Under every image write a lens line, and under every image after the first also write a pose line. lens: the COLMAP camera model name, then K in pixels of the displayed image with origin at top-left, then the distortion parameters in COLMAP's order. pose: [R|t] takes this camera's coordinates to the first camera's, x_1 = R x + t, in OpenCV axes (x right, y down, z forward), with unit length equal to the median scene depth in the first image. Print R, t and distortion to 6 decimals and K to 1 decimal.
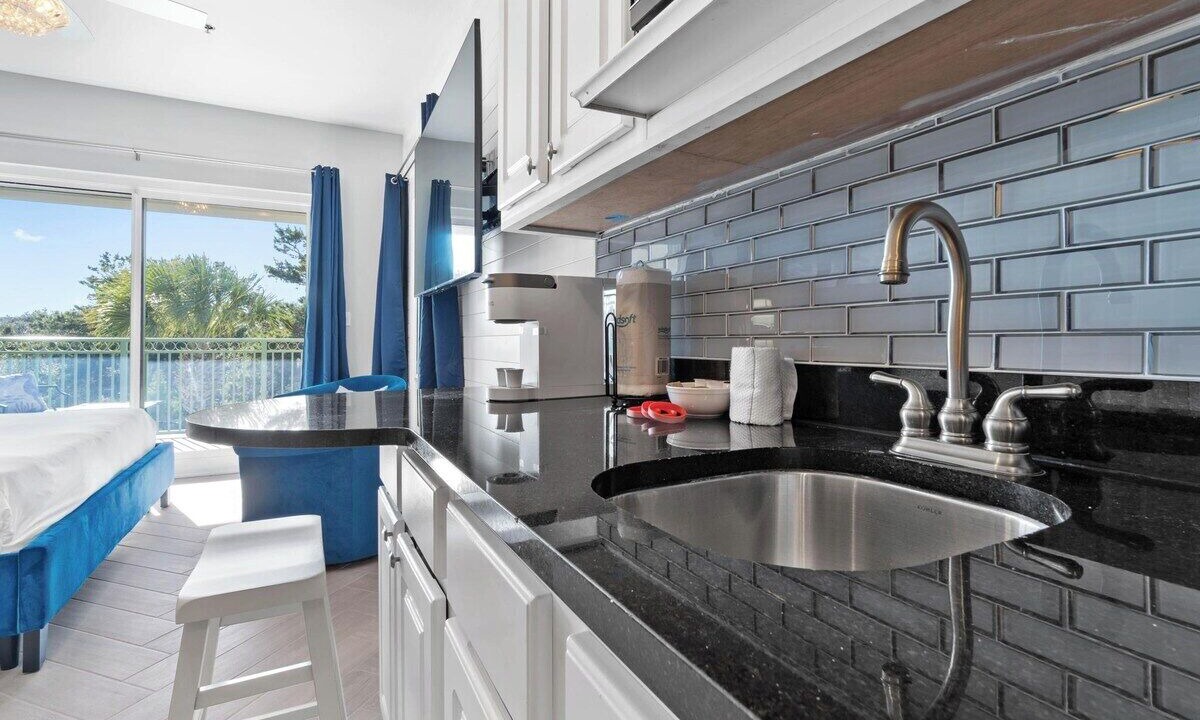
lens RADIAL K [[569.4, 0, 609.8], [0, 569.4, 338.0], [0, 0, 1]] dist [0.007095, -0.000256]
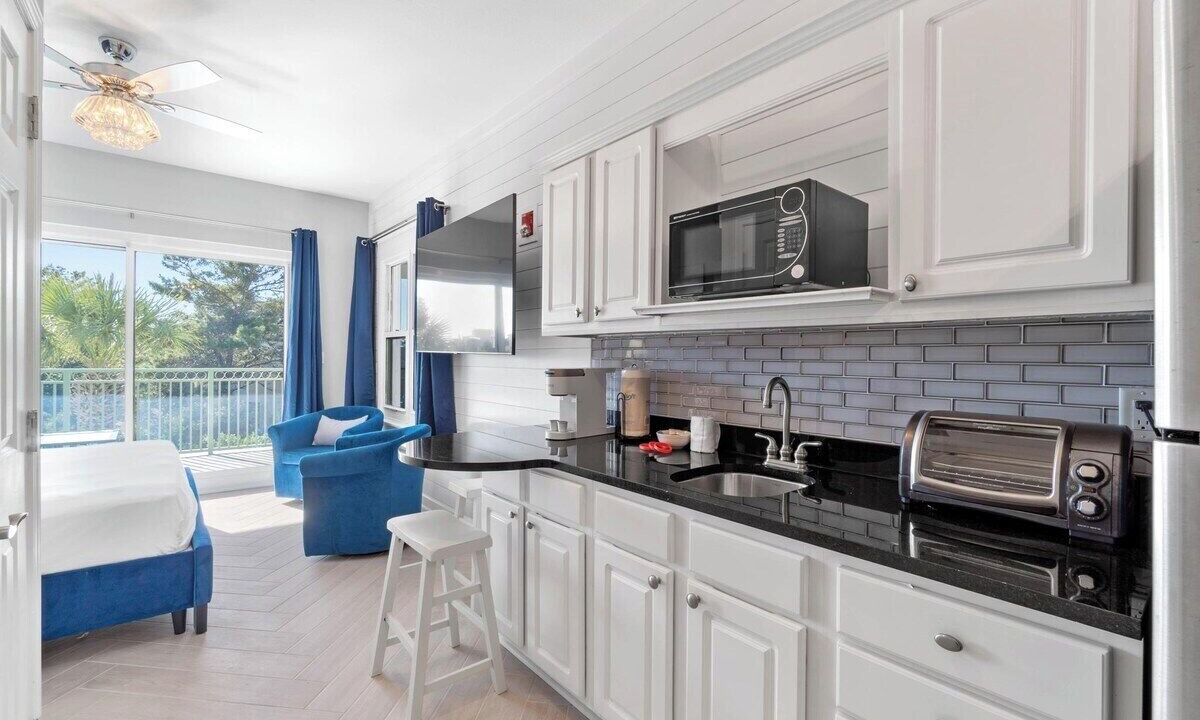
lens RADIAL K [[521.1, 0, 610.4], [0, 521.1, 362.0], [0, 0, 1]] dist [0.003648, -0.000239]
pose [[0.975085, 0.008376, 0.221676, -0.650443], [-0.012024, 0.999814, 0.015111, -0.266855], [-0.221508, -0.017400, 0.975003, -1.049729]]
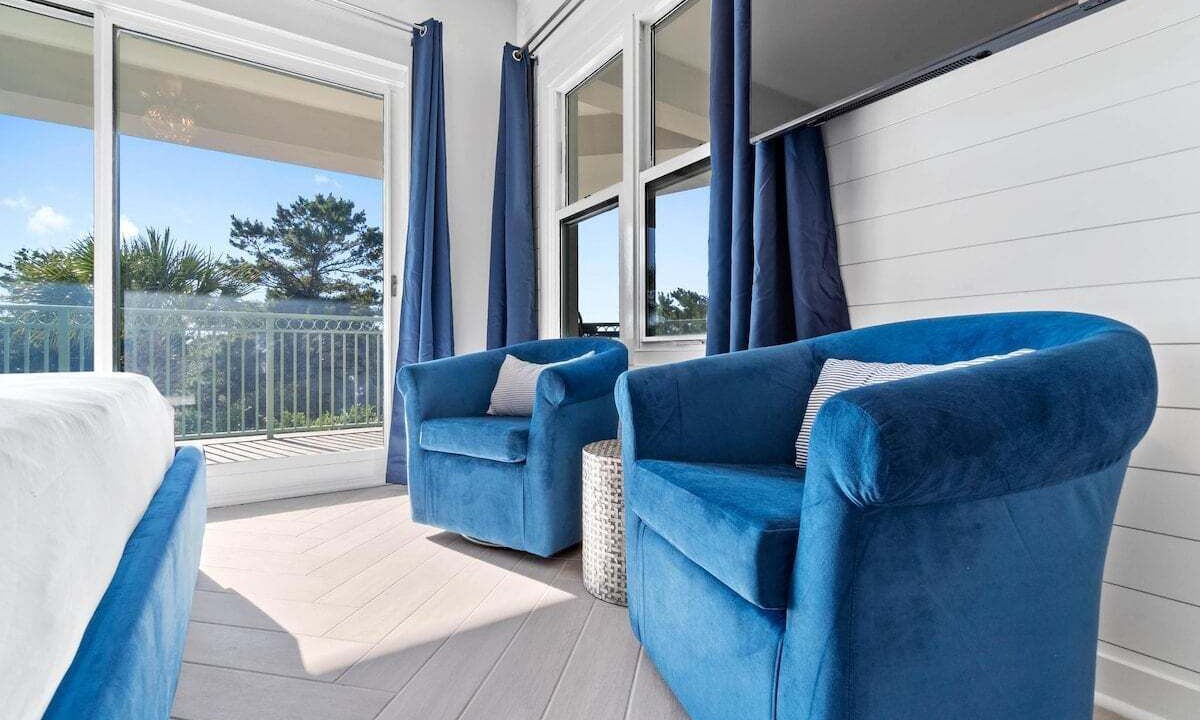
lens RADIAL K [[521.1, 0, 598.2], [0, 521.1, 358.5], [0, 0, 1]] dist [0.003648, -0.000239]
pose [[0.993557, -0.001070, 0.113332, -1.984764], [0.000411, 0.999983, 0.005838, 0.425354], [-0.113336, -0.005753, 0.993540, 2.127956]]
